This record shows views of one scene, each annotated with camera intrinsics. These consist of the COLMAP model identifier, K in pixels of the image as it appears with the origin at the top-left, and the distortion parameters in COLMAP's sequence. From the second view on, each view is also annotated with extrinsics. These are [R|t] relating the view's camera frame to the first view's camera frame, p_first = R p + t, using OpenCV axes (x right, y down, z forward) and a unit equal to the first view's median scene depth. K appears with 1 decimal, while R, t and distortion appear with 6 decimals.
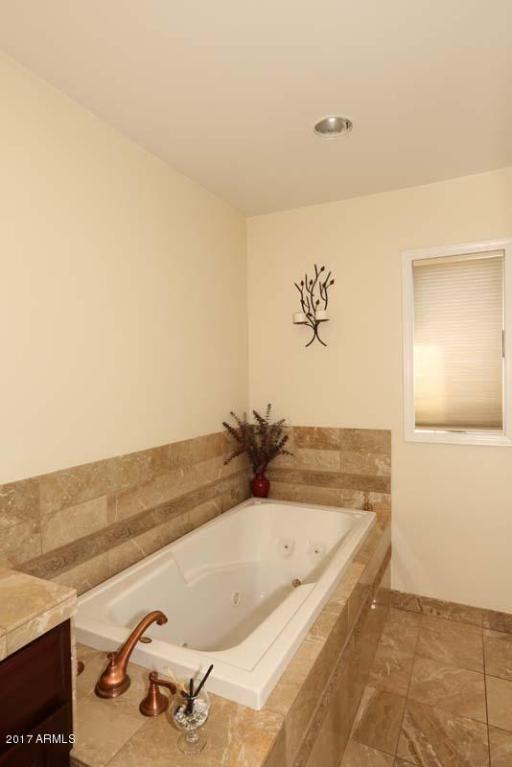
lens RADIAL K [[433.2, 0, 256.0], [0, 433.2, 383.5], [0, 0, 1]] dist [-0.013664, 0.020891]
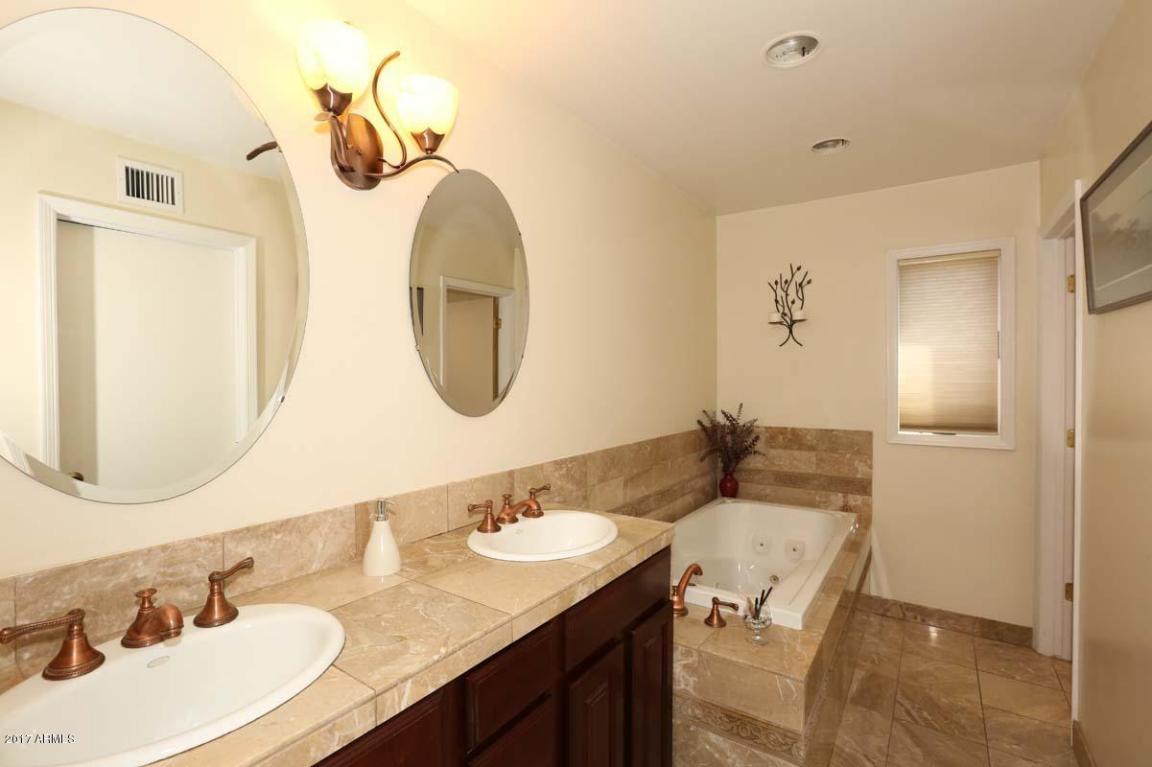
lens RADIAL K [[535.2, 0, 576.0], [0, 535.2, 383.5], [0, 0, 1]] dist [-0.003594, 0.000142]
pose [[0.991324, 0.011824, -0.130908, -0.198176], [-0.012984, 0.999884, -0.008006, 0.016975], [0.130798, 0.009636, 0.991362, -0.294955]]
